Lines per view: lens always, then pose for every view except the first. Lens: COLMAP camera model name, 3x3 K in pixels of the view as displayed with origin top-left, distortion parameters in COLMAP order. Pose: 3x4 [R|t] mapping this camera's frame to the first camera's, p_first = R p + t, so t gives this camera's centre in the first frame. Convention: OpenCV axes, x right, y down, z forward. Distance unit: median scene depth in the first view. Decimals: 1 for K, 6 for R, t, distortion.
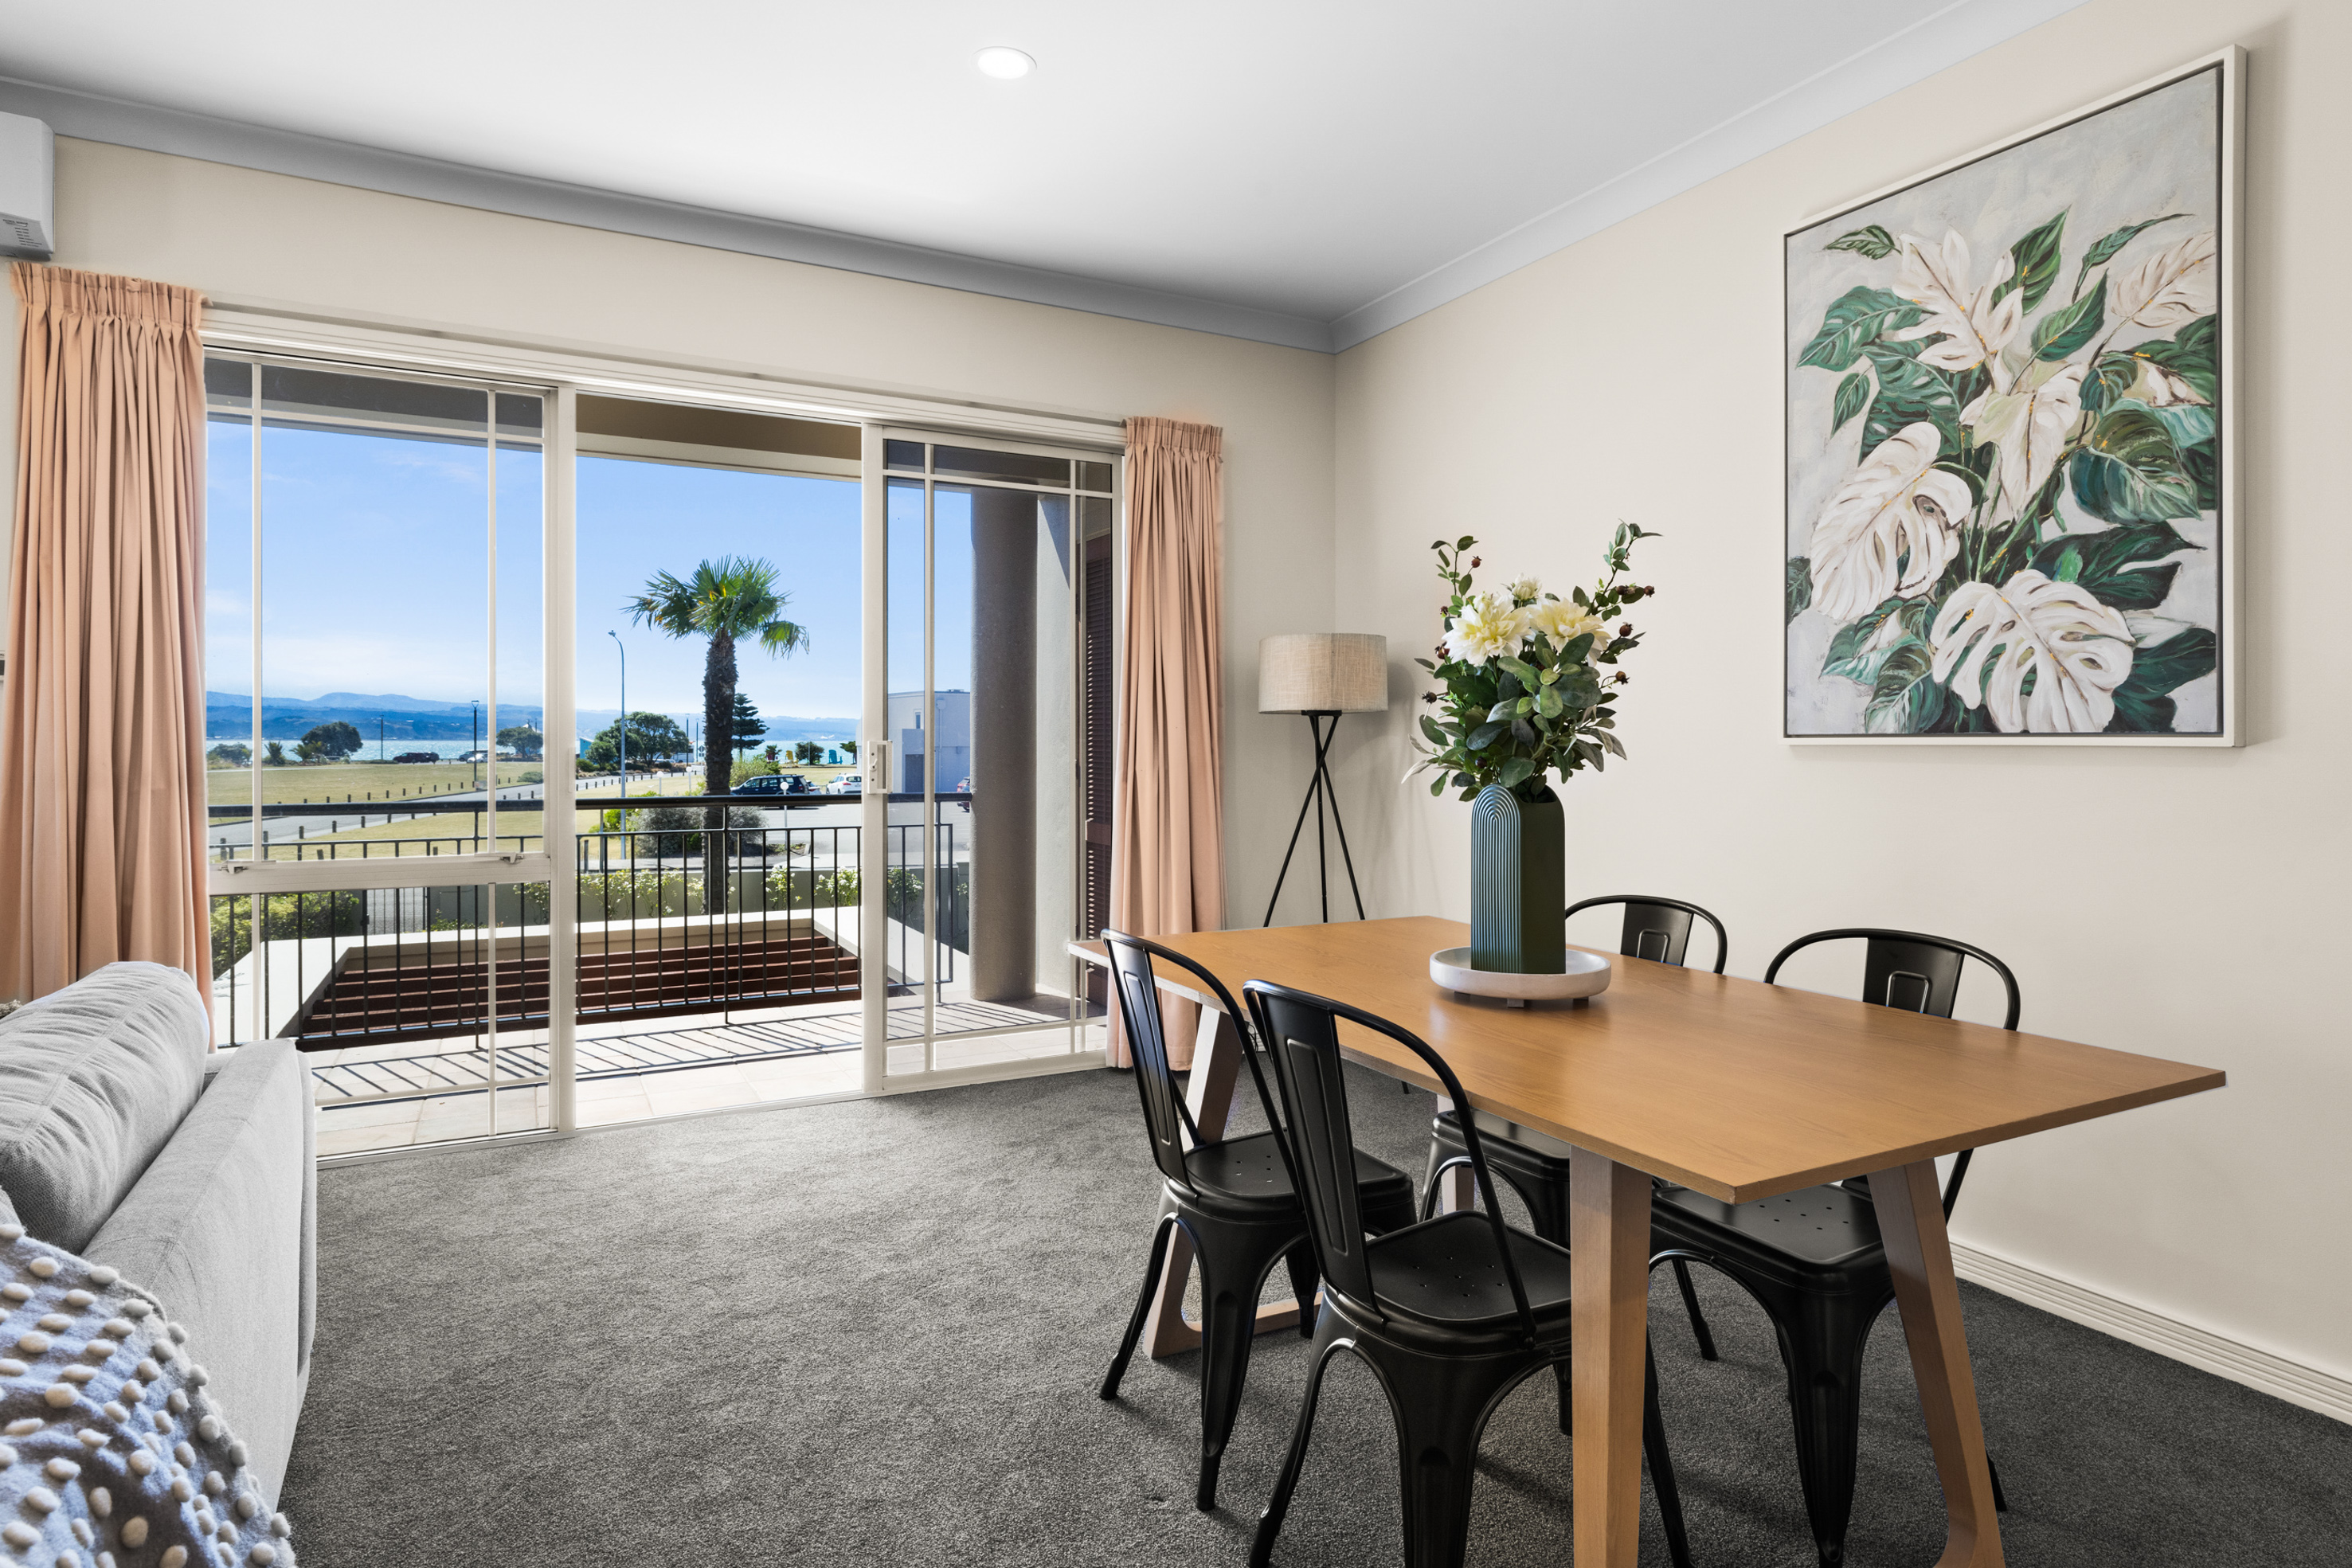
lens RADIAL K [[1283.9, 0, 1233.2], [0, 1283.9, 751.9], [0, 0, 1]] dist [-0.004405, -0.000545]
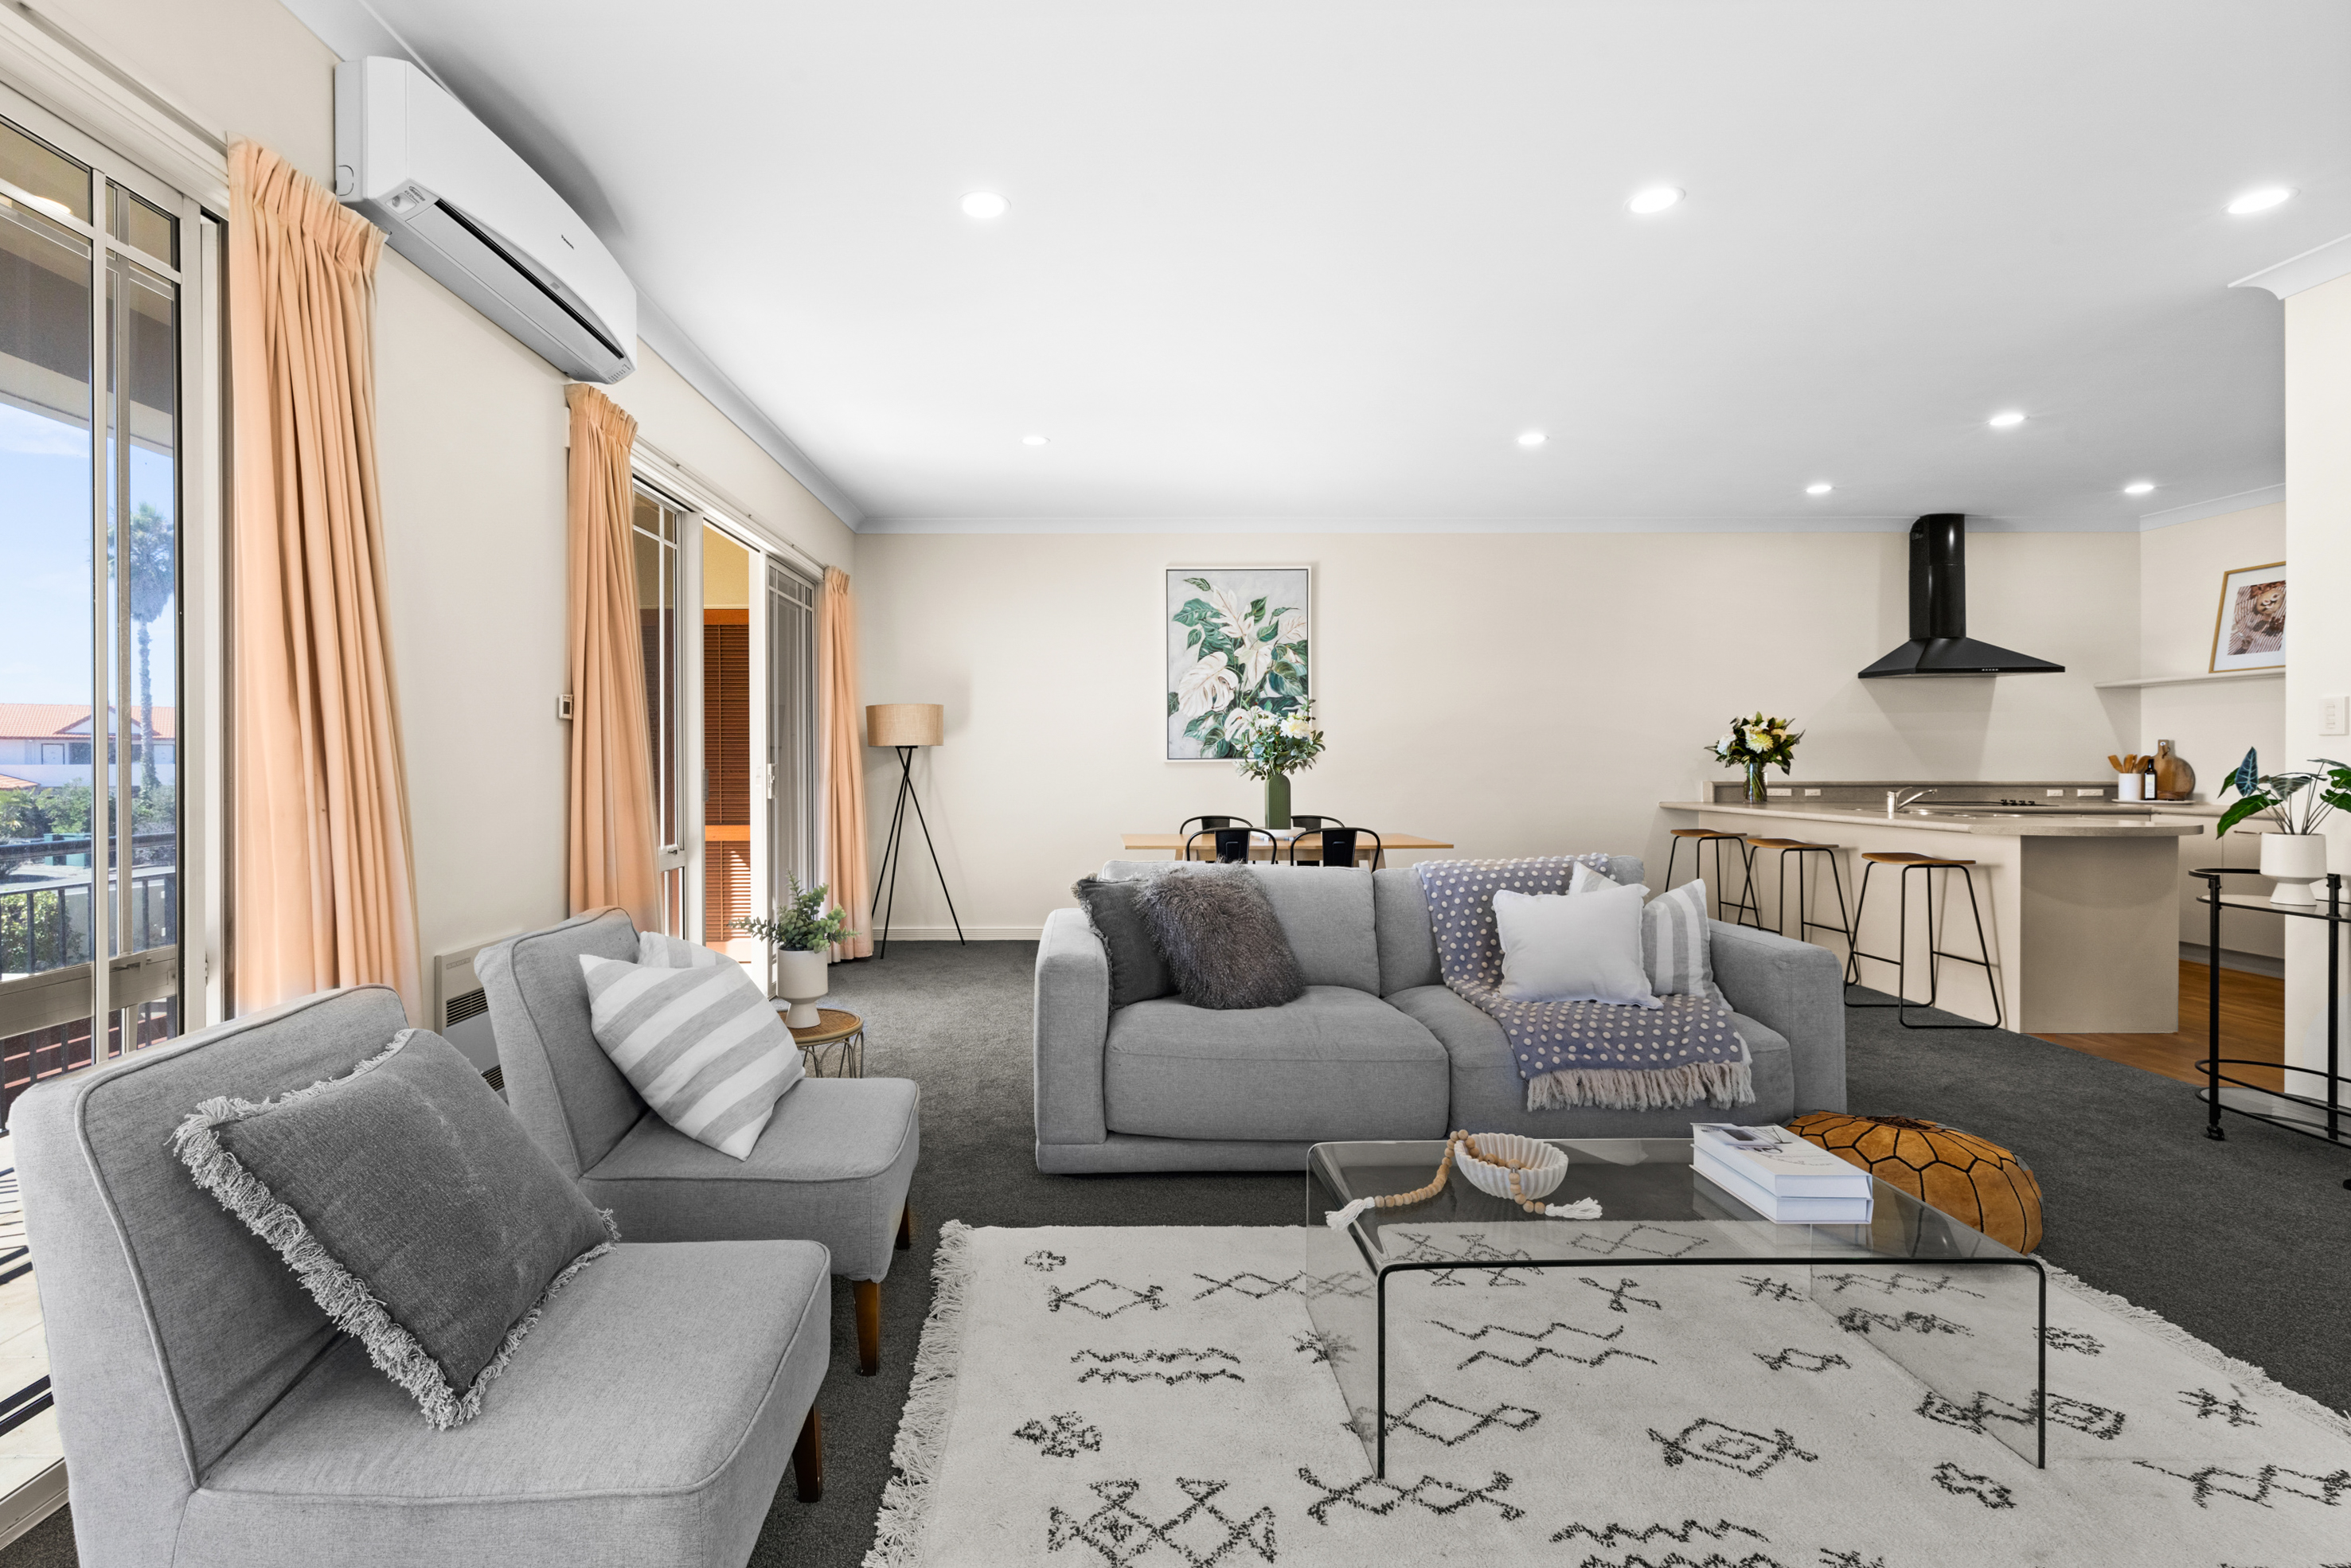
lens RADIAL K [[1062.4, 0, 1168.3], [0, 1062.4, 759.7], [0, 0, 1]] dist [0.014145, 0.000681]
pose [[0.455048, -0.008100, 0.890430, -1.767304], [0.012649, 0.999917, 0.002632, -0.019757], [-0.890377, 0.010066, 0.455113, 0.004208]]
